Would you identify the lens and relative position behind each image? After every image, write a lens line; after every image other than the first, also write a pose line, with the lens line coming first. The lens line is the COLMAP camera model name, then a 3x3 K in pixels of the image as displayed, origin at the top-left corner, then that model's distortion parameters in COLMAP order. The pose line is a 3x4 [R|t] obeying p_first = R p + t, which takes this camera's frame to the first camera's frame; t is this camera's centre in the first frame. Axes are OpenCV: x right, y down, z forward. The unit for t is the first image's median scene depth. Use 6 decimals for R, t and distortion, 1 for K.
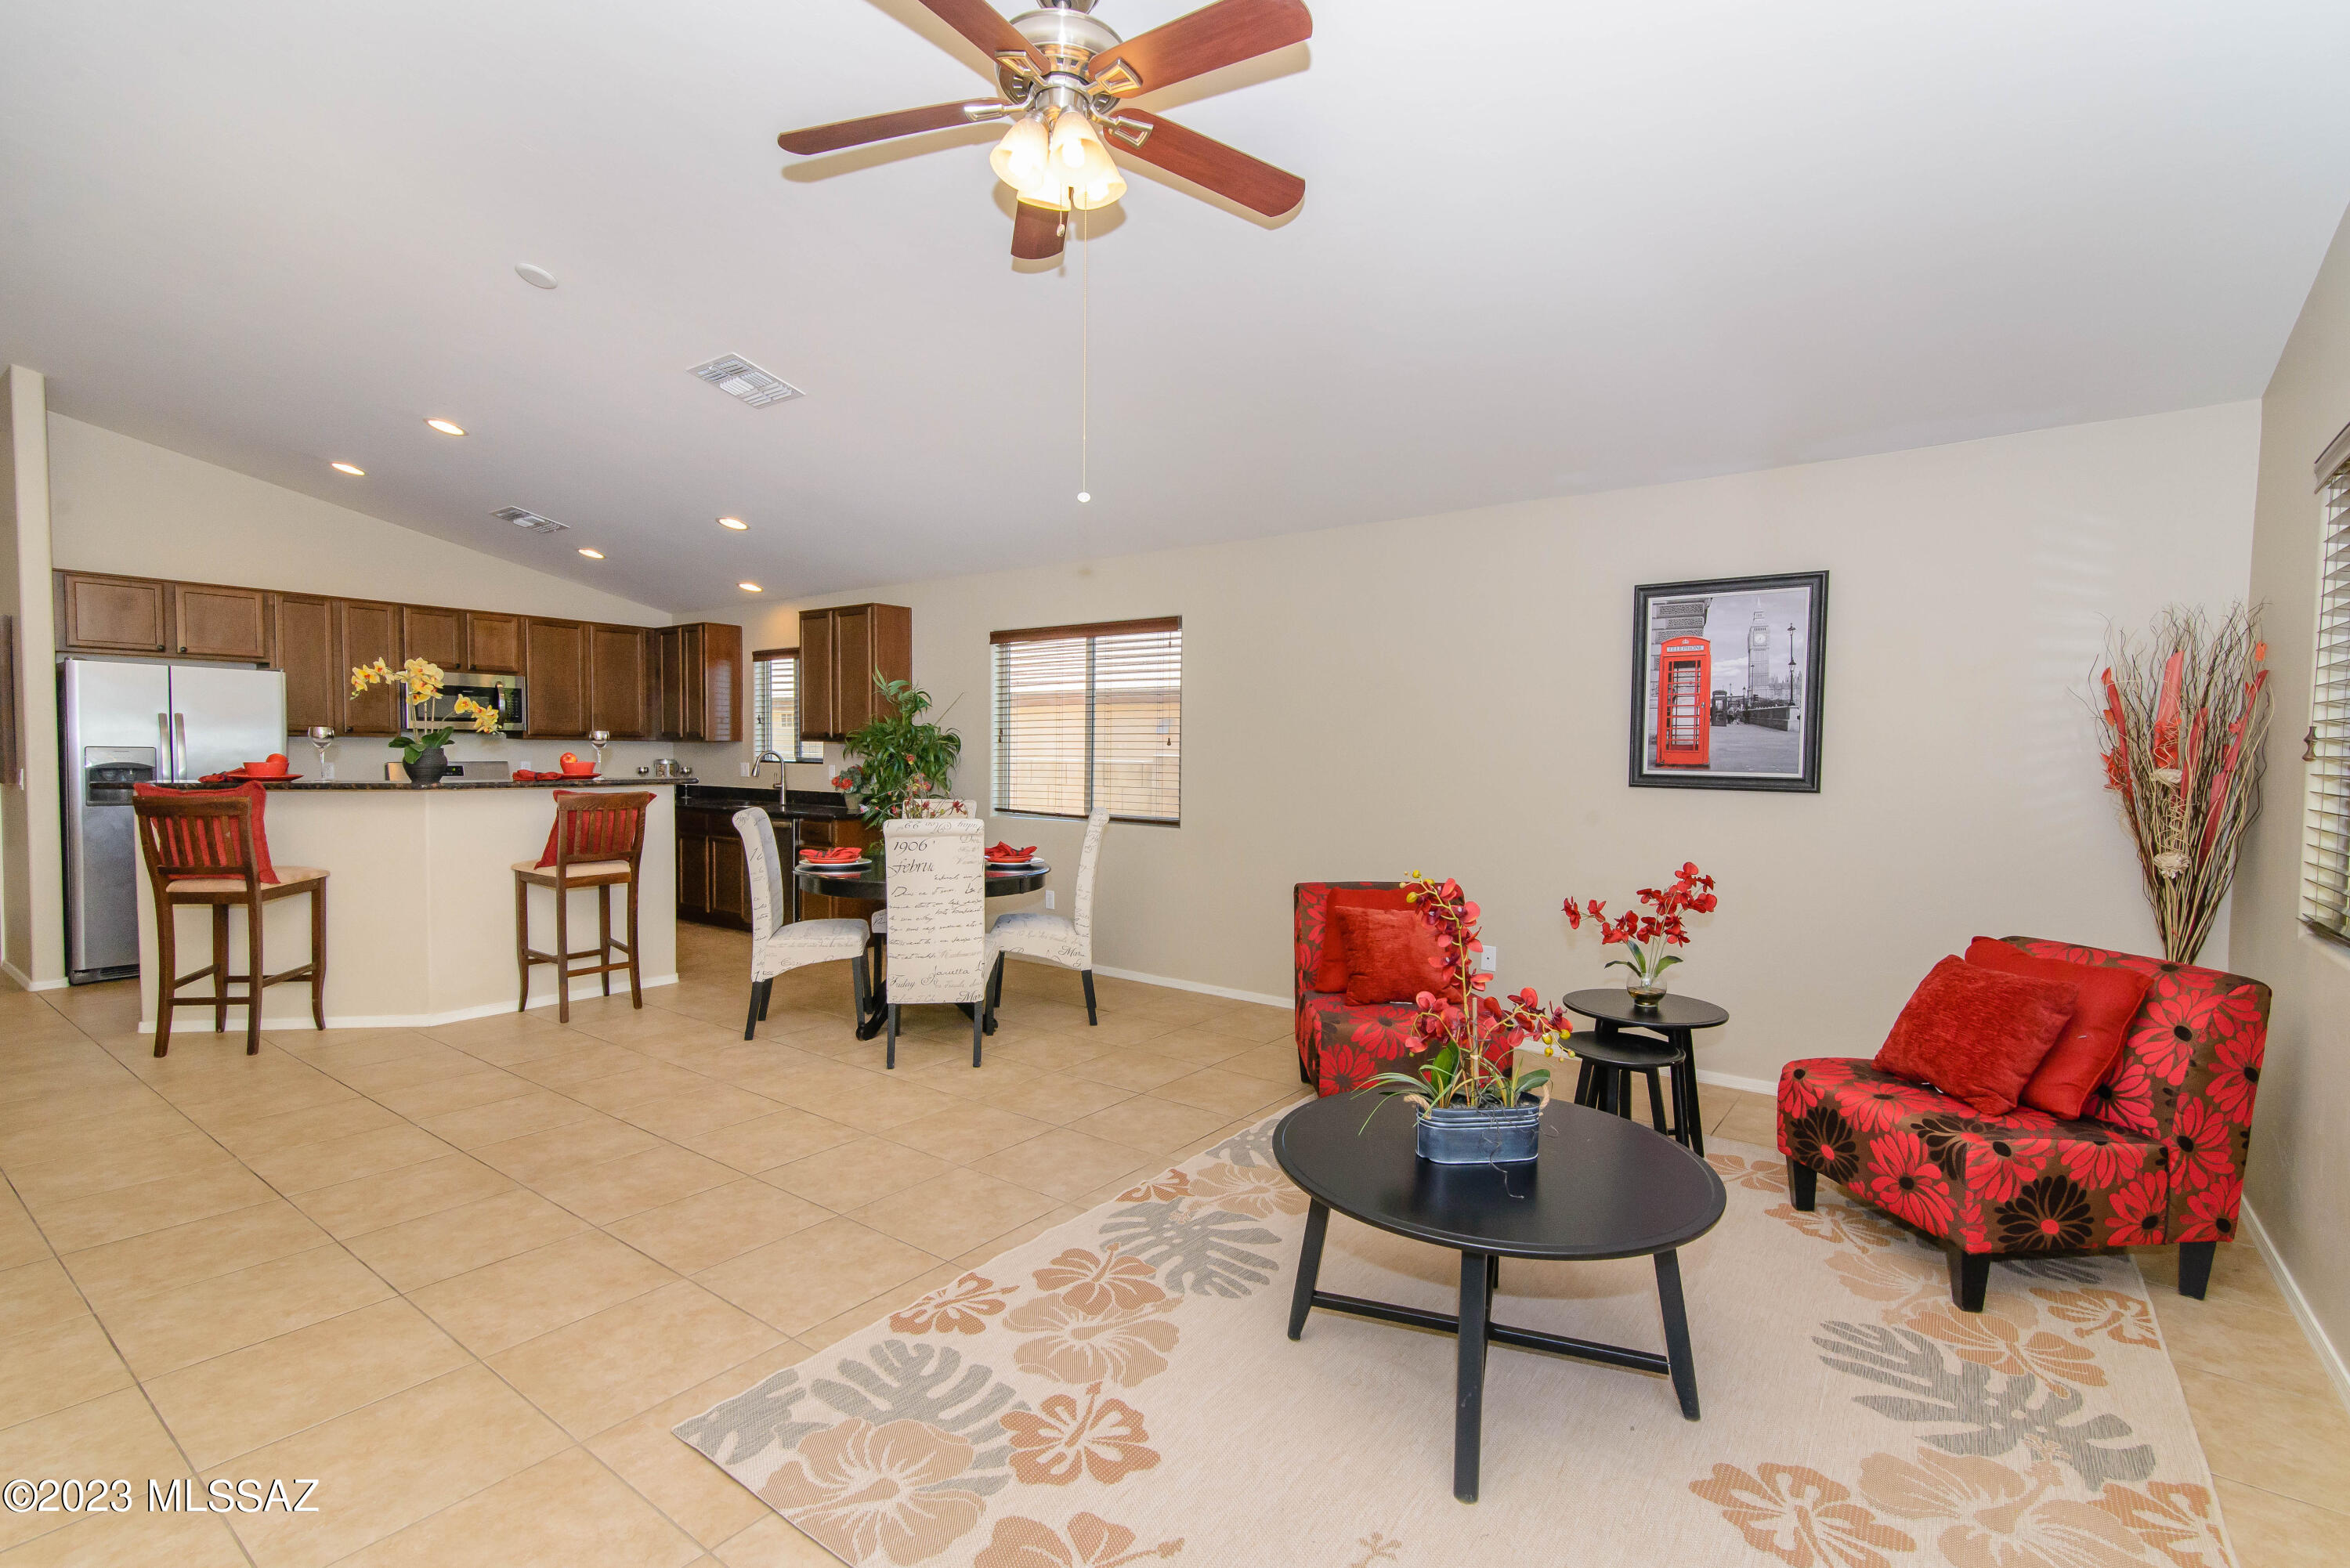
lens RADIAL K [[1077.5, 0, 1166.8], [0, 1077.5, 788.0], [0, 0, 1]] dist [0.019145, -0.001842]
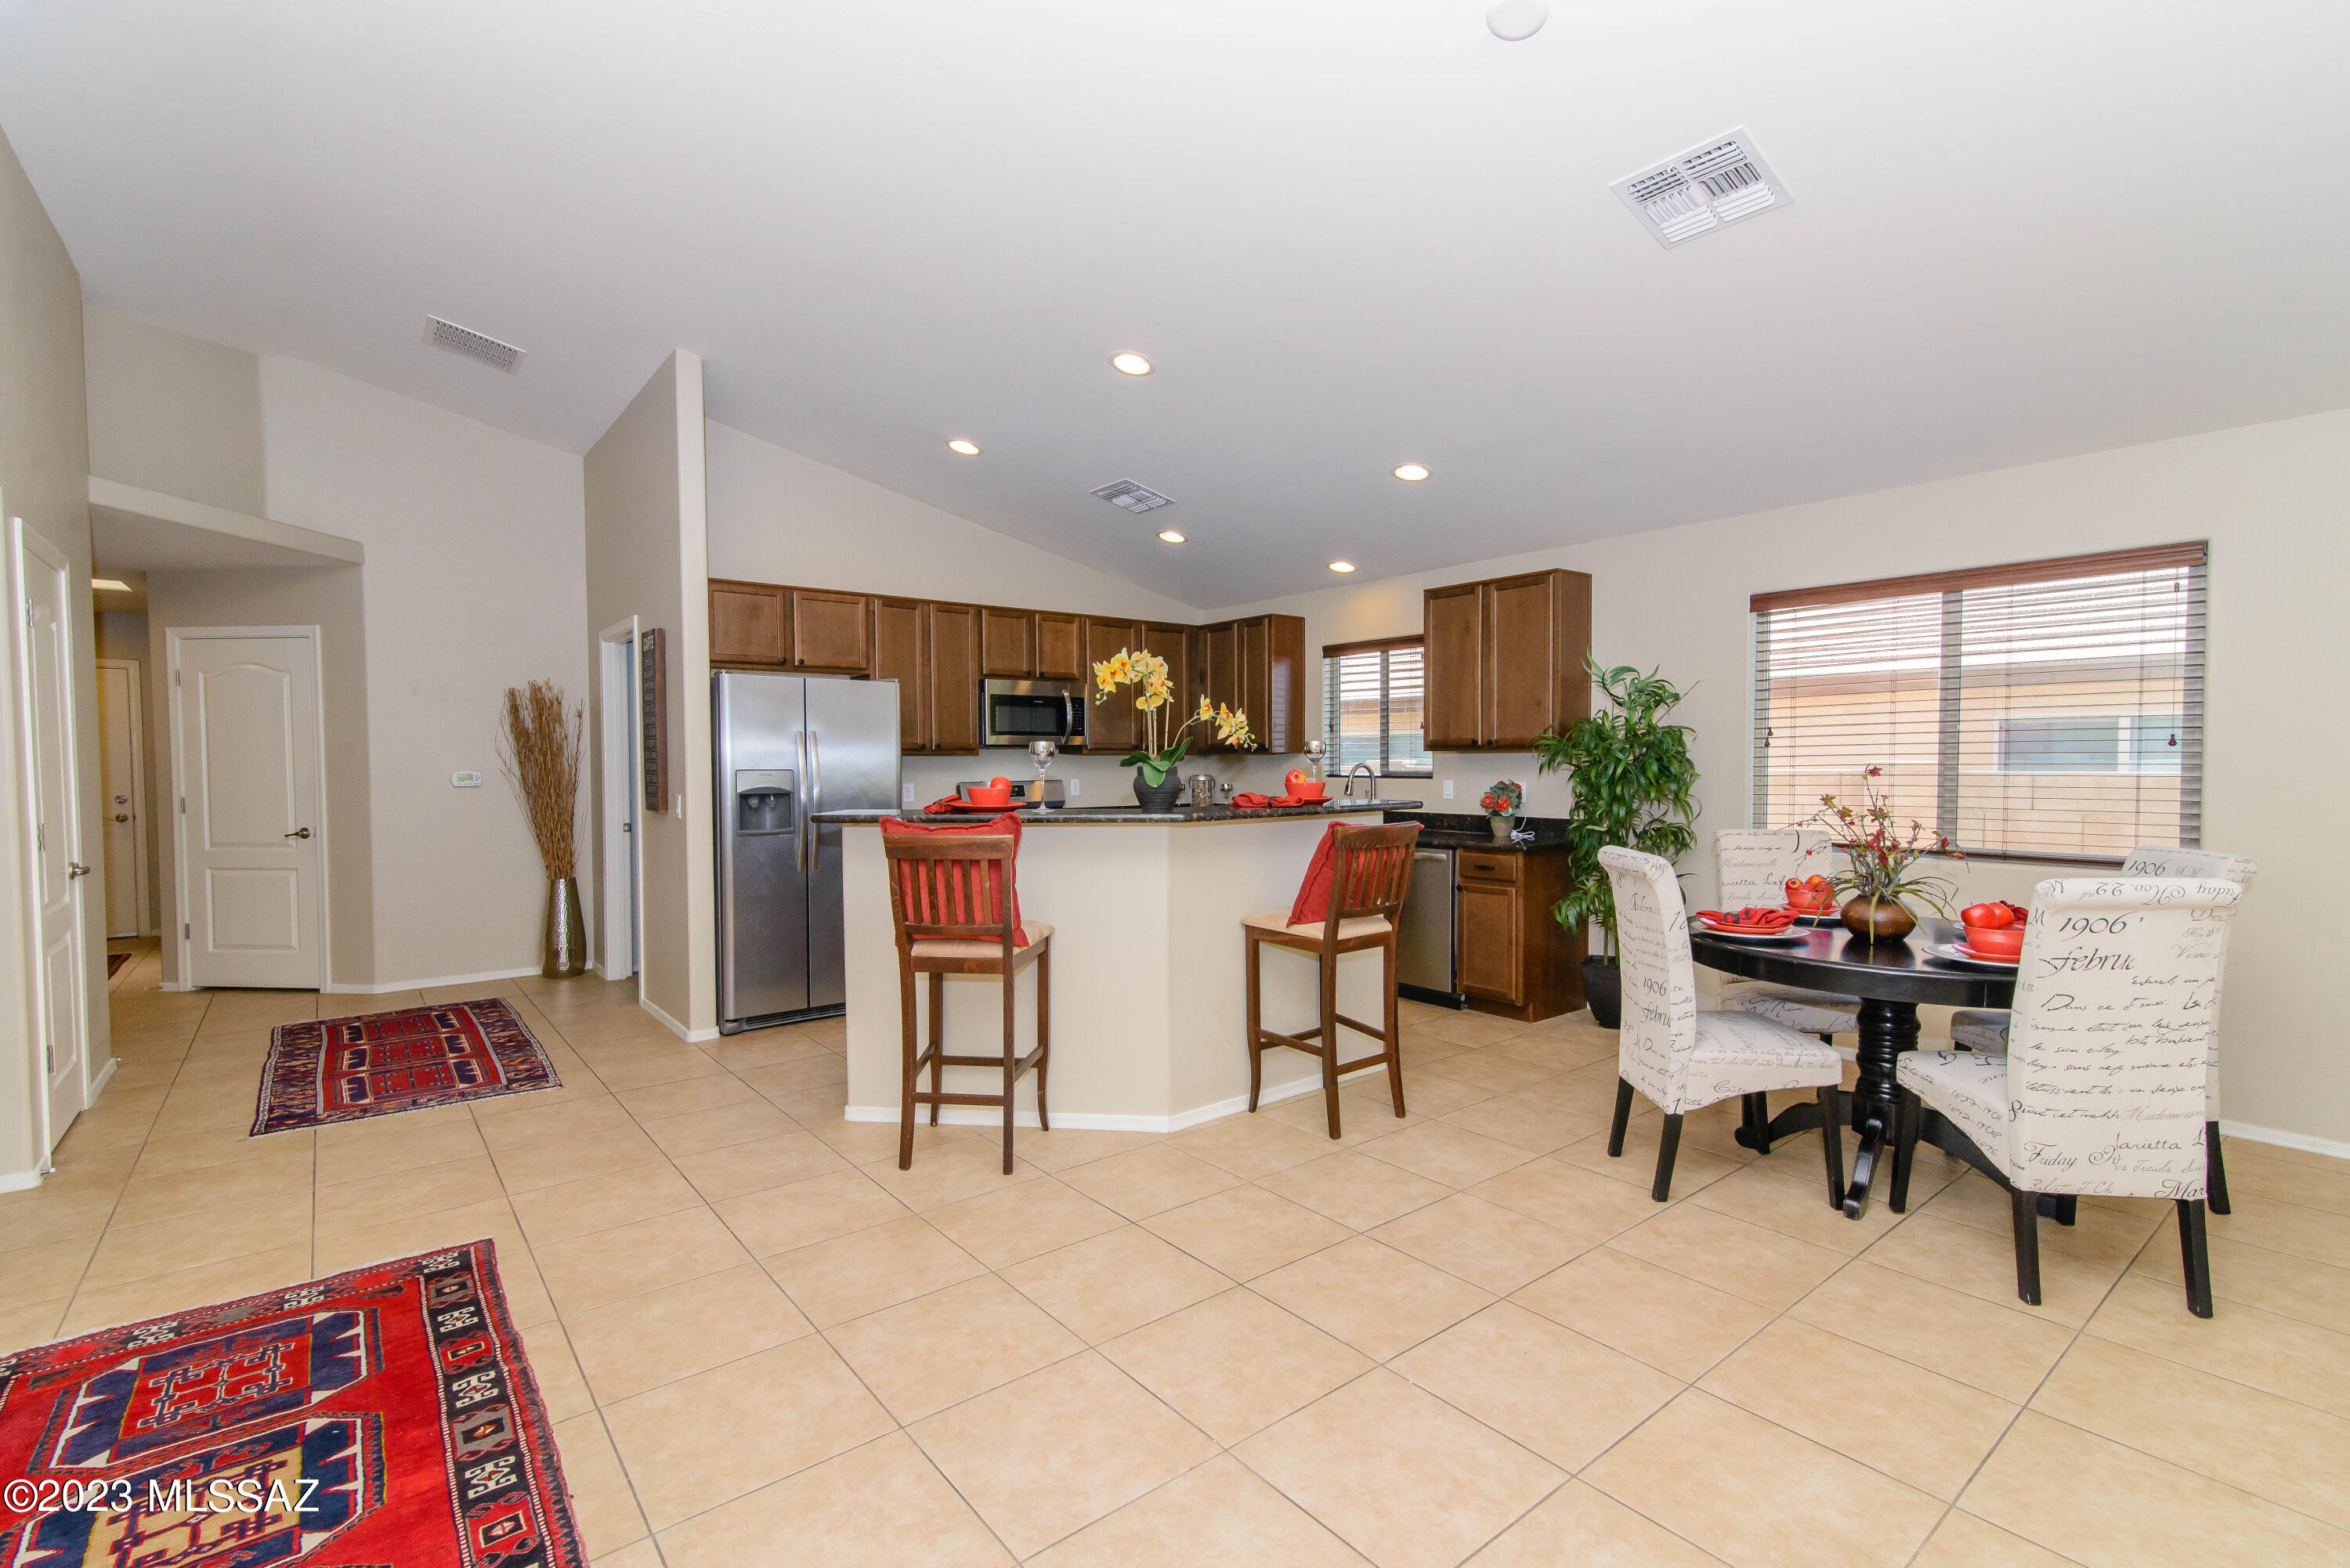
lens RADIAL K [[1077.5, 0, 1194.2], [0, 1077.5, 790.6], [0, 0, 1]] dist [0.019145, -0.001842]
pose [[0.970000, -0.008326, -0.242960, -0.377156], [0.007040, 0.999956, -0.006158, -0.012018], [0.243001, 0.004262, 0.970017, 0.215565]]
